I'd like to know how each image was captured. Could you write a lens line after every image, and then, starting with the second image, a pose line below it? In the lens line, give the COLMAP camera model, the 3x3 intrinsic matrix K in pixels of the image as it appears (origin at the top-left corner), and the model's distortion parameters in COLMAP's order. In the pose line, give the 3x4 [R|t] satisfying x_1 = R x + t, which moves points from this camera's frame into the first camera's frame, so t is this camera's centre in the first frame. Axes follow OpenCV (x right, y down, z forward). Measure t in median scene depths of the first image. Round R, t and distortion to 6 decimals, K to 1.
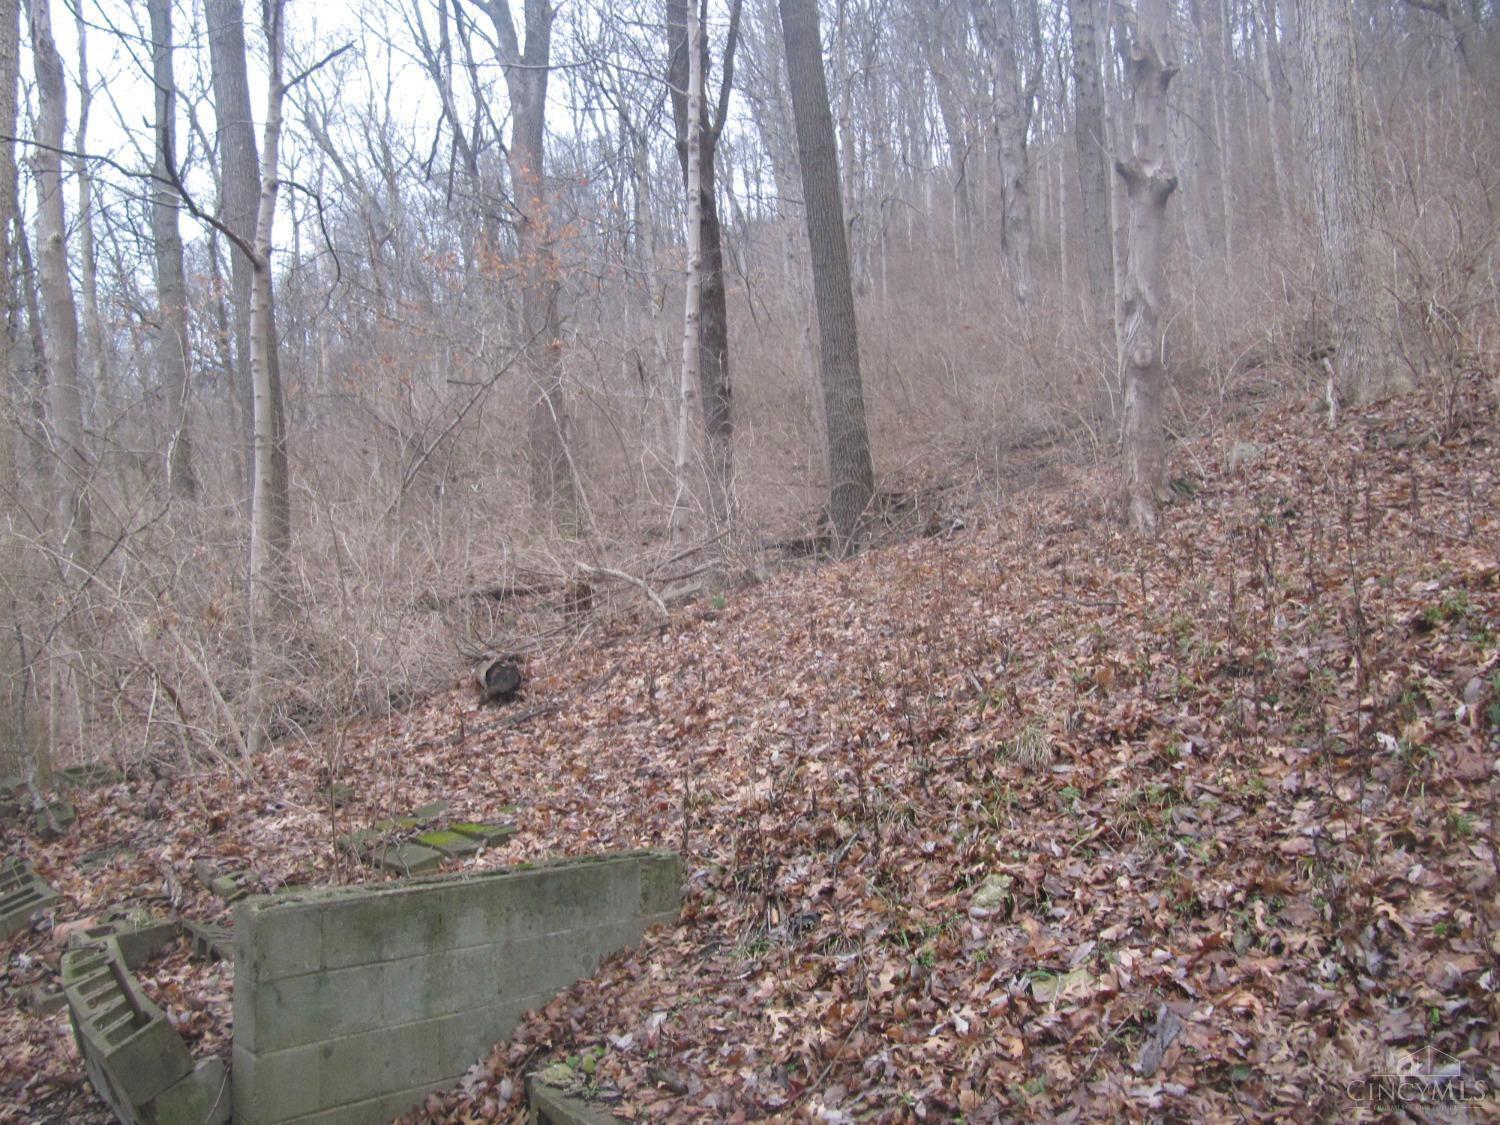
lens RADIAL K [[1181.8, 0, 750.0], [0, 1181.8, 562.5], [0, 0, 1]] dist [-0.039204, 0.000564]
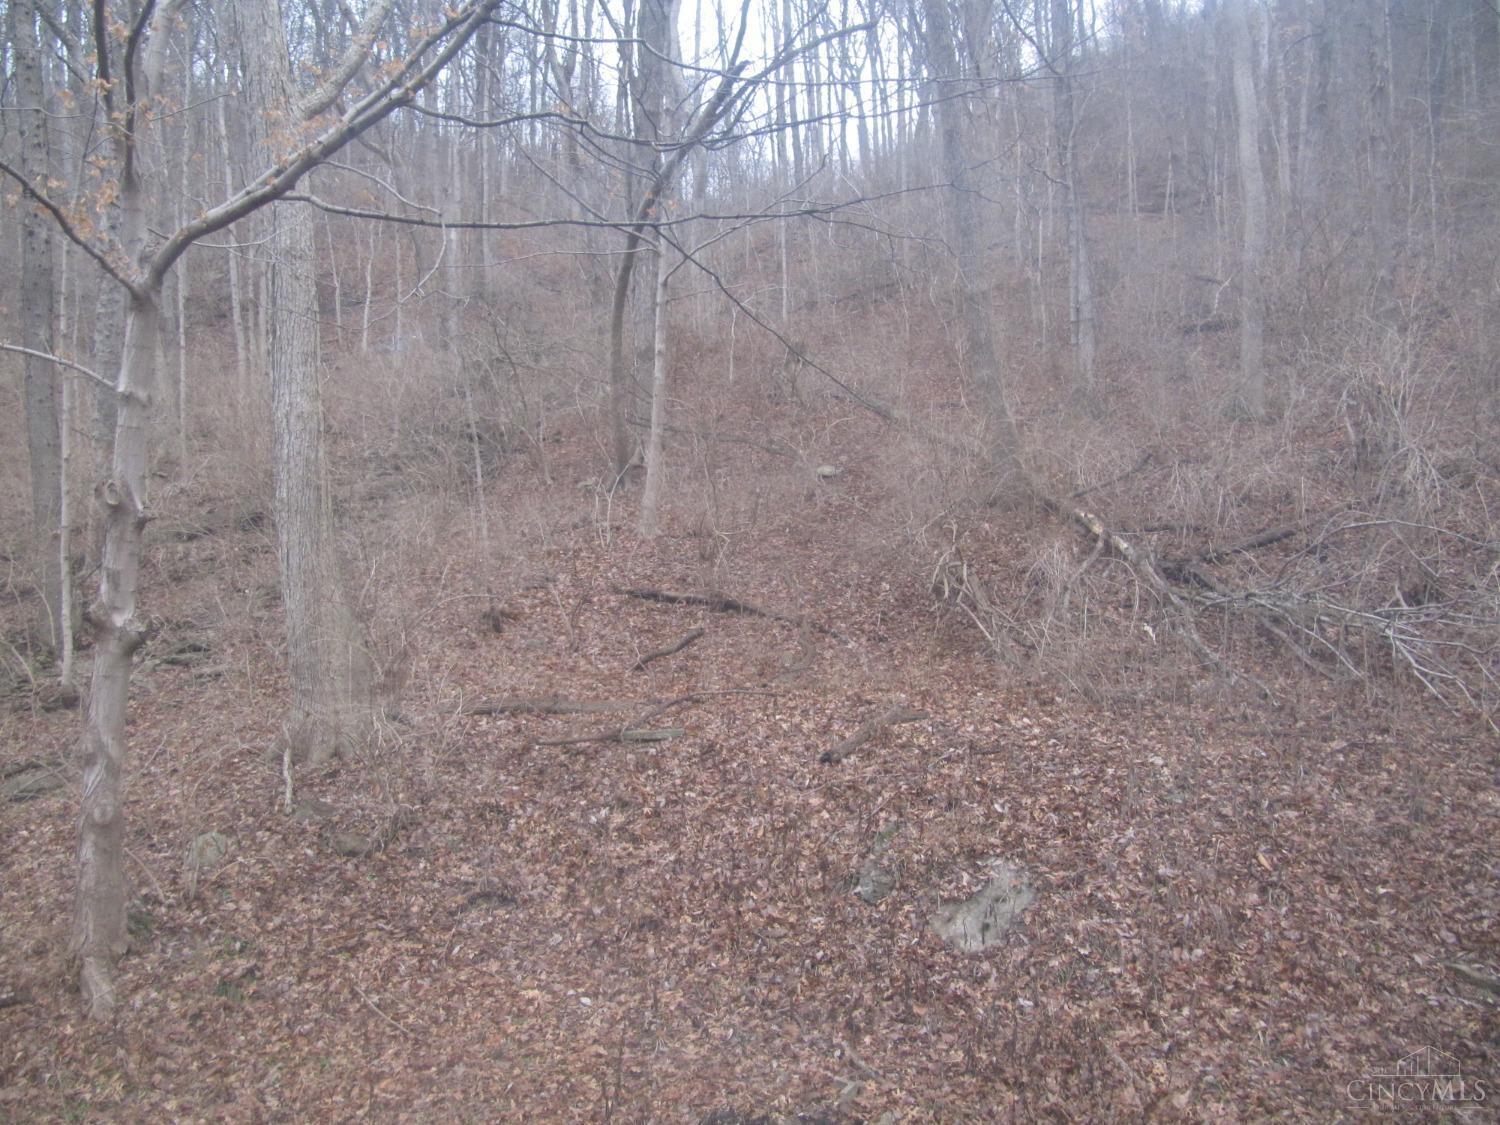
lens RADIAL K [[1181.8, 0, 750.0], [0, 1181.8, 562.5], [0, 0, 1]] dist [-0.039204, 0.000564]
pose [[0.662466, 0.056058, 0.746991, -0.034353], [-0.006310, 0.997578, -0.069268, -0.314924], [-0.749065, 0.041174, 0.661215, -0.023374]]
